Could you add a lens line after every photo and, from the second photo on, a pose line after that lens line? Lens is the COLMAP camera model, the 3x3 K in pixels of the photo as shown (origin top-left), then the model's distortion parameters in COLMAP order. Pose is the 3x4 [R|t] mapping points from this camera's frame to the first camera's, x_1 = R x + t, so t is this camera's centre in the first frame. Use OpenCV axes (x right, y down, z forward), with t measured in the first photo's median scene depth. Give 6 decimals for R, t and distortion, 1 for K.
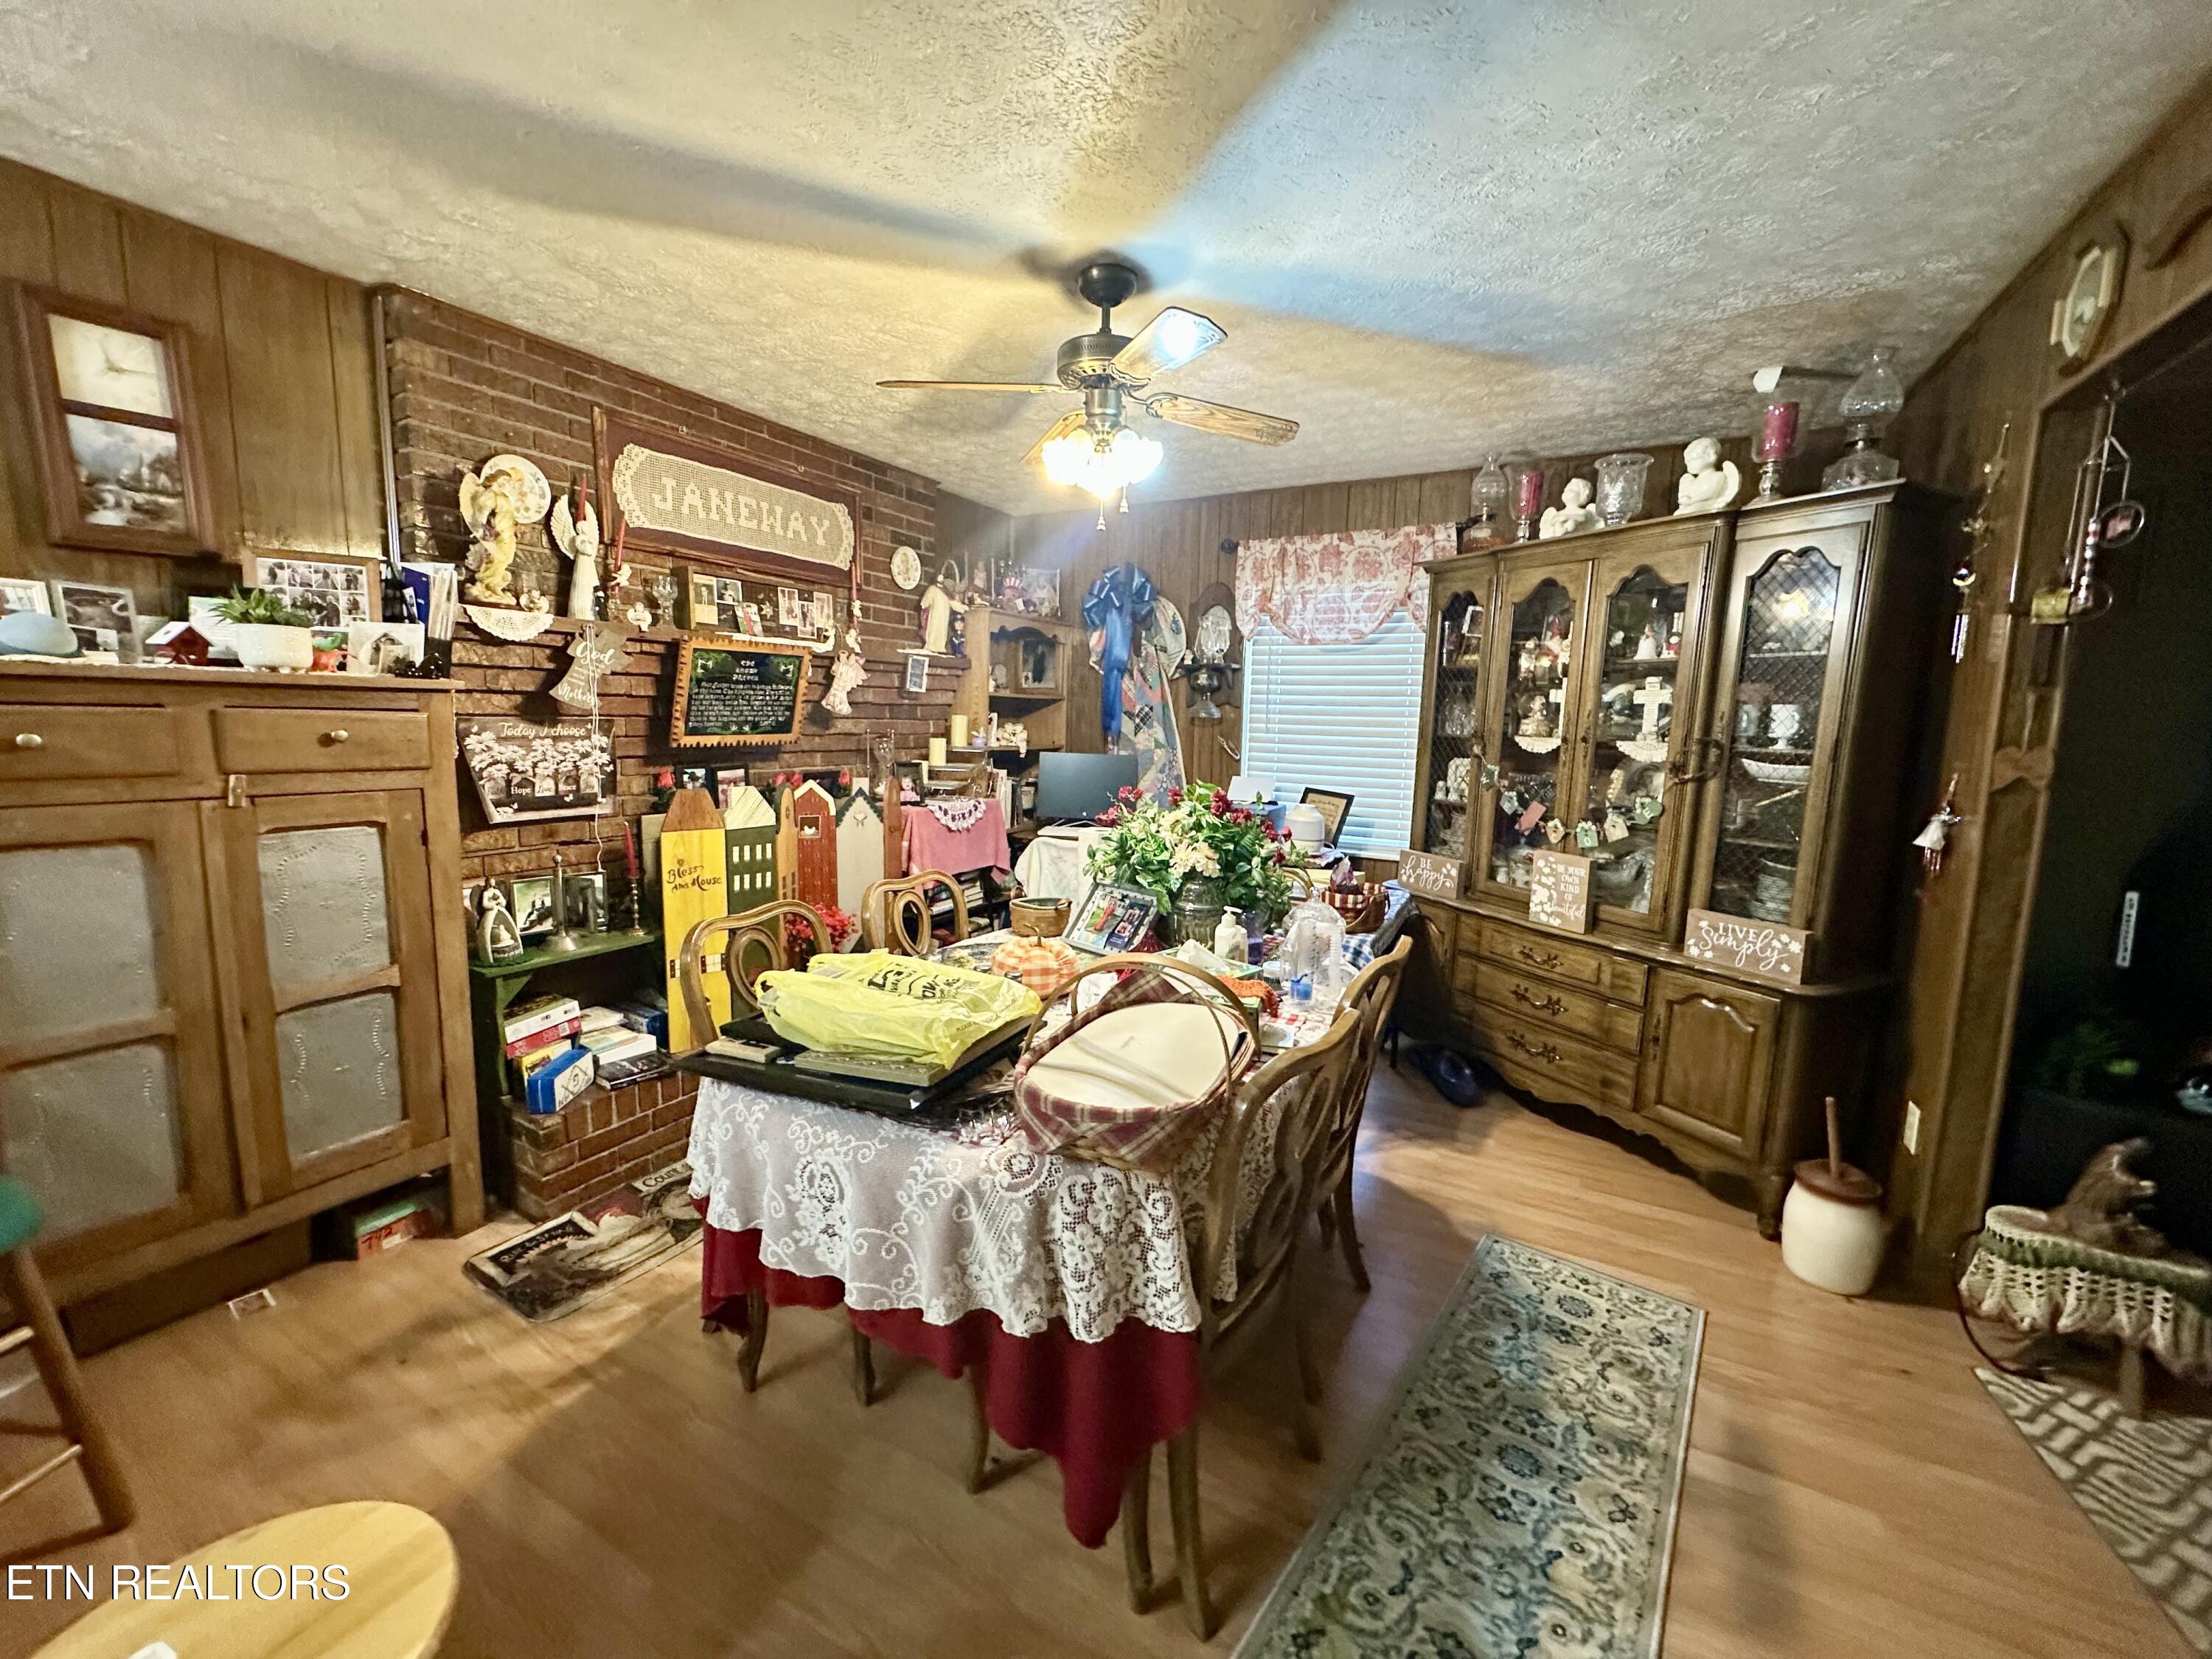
lens RADIAL K [[880.4, 0, 1107.6], [0, 880.4, 829.3], [0, 0, 1]] dist [-0.002034, 0.000400]
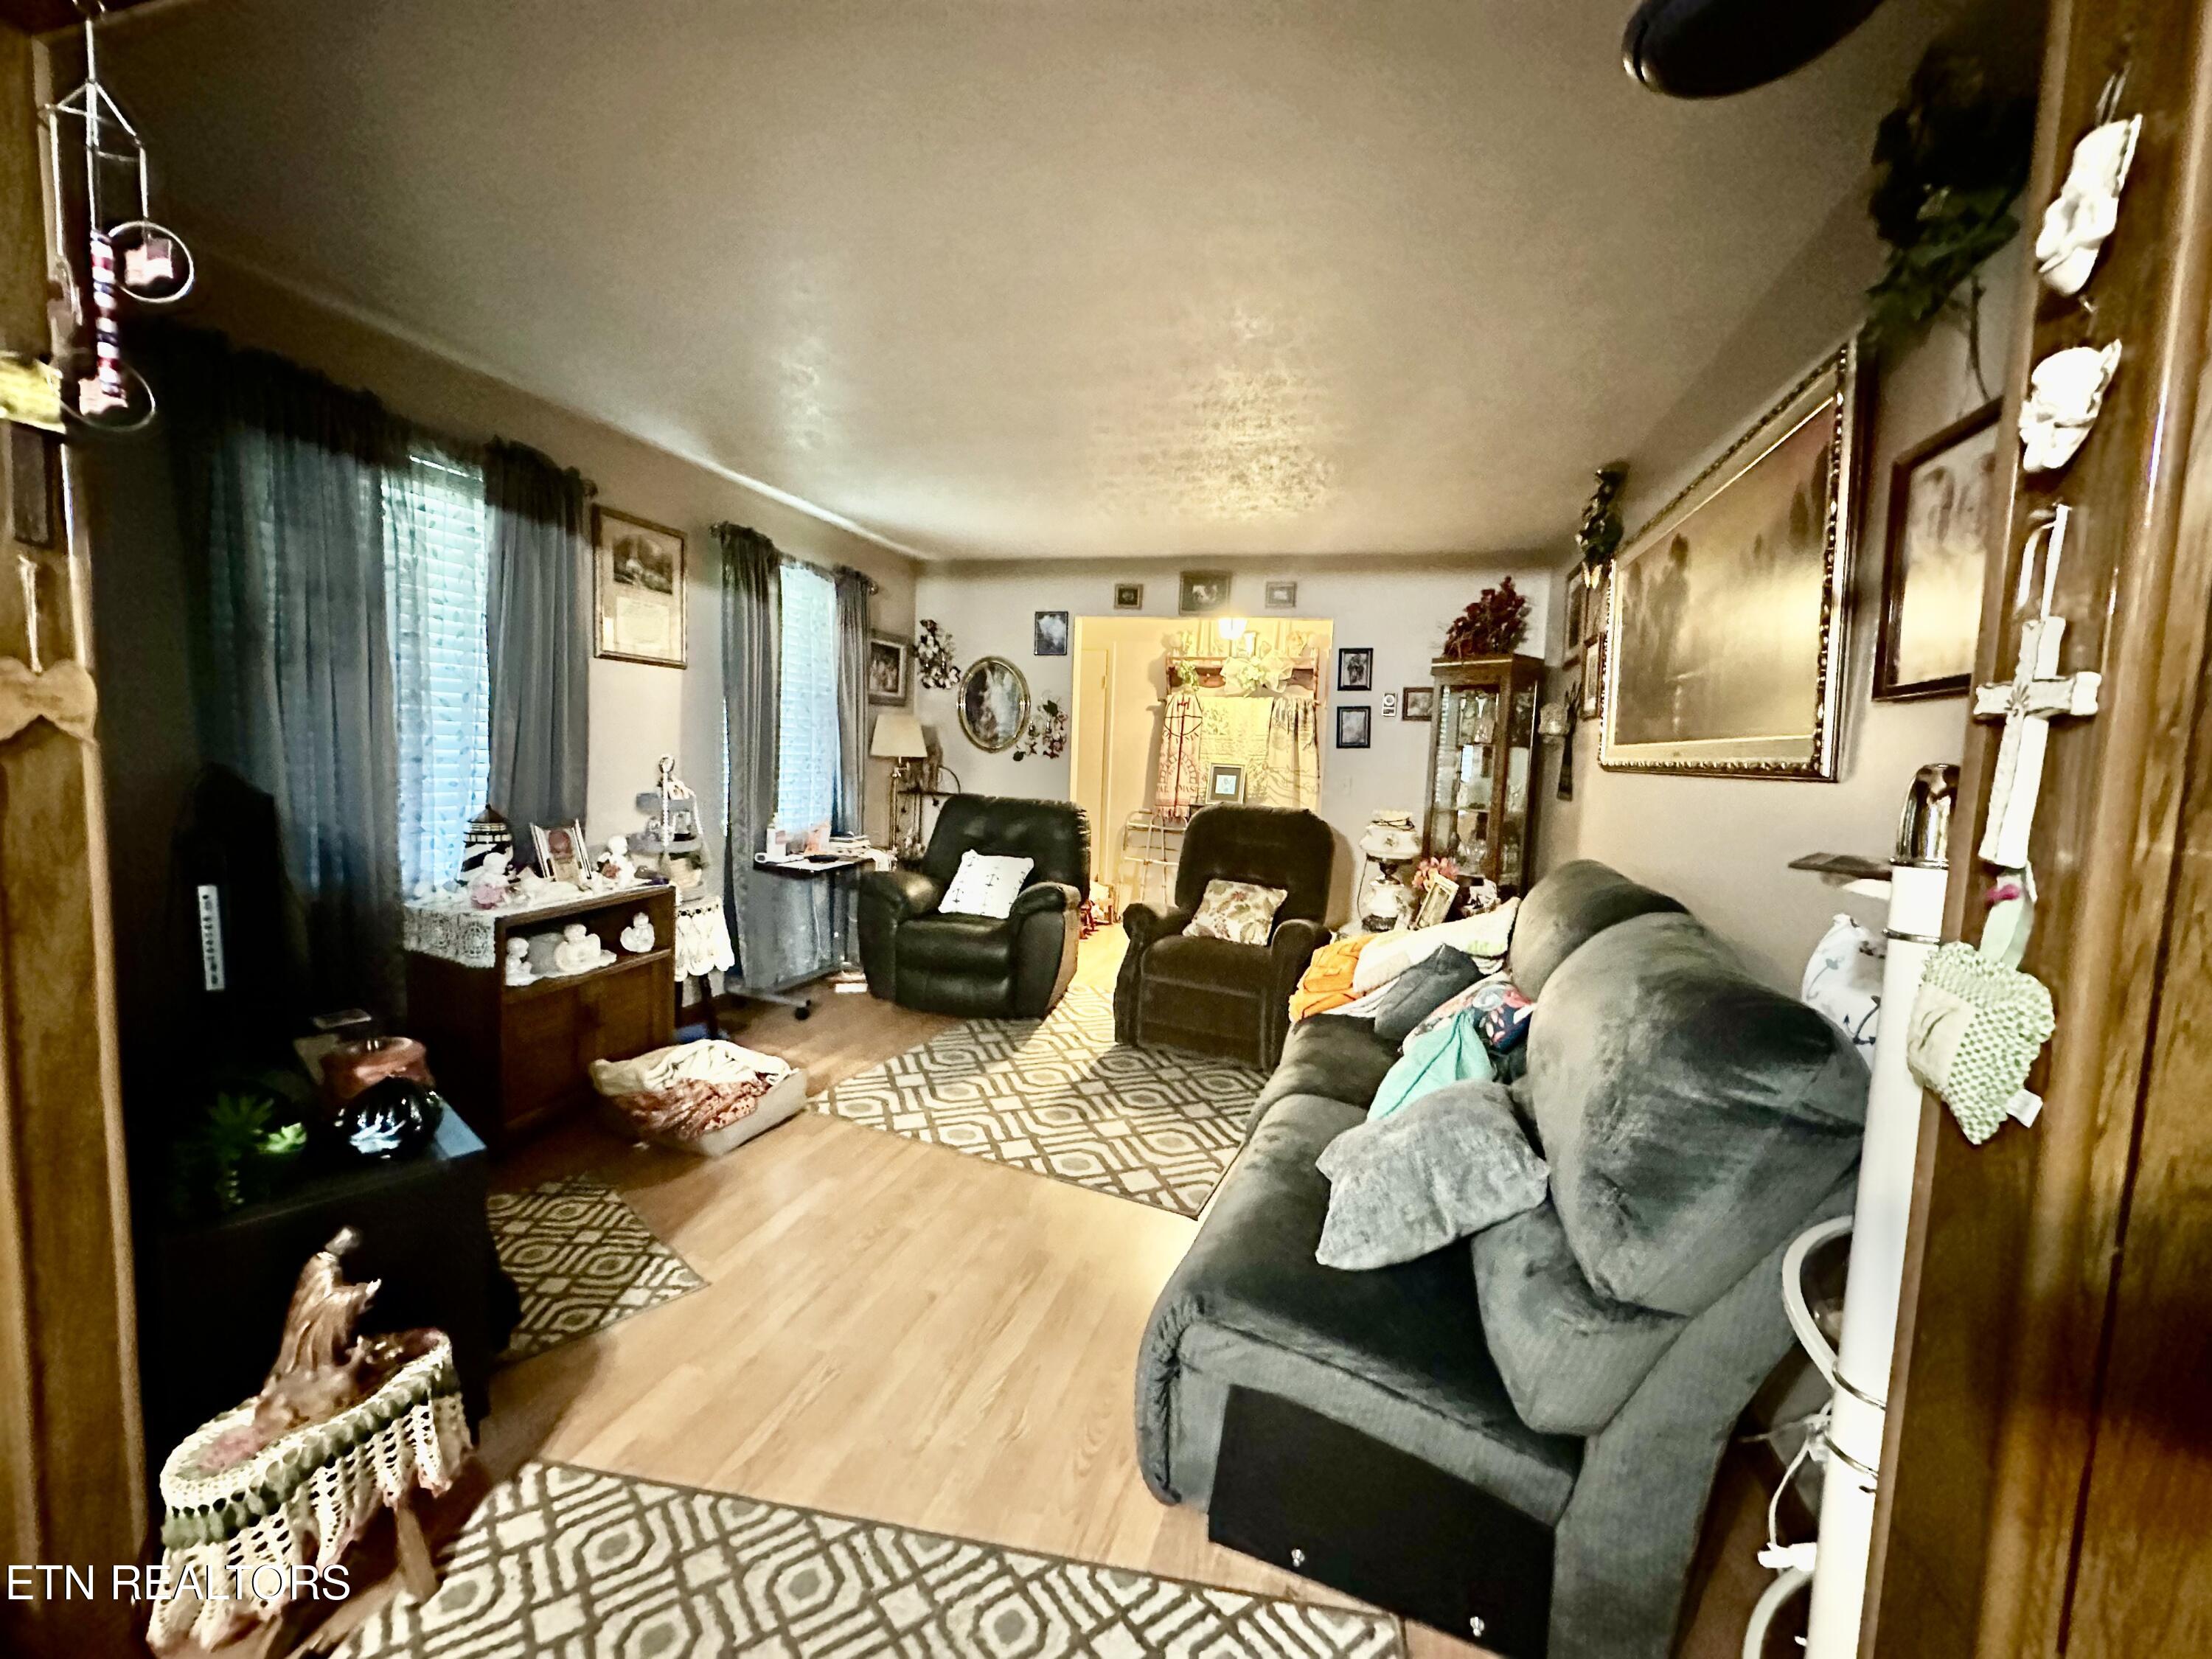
lens RADIAL K [[880.4, 0, 1106.7], [0, 880.4, 826.2], [0, 0, 1]] dist [-0.002034, 0.000400]
pose [[-0.202034, -0.114538, 0.972658, 0.337717], [0.083704, 0.987485, 0.133670, -0.009951], [-0.975795, 0.108421, -0.189918, 0.422270]]
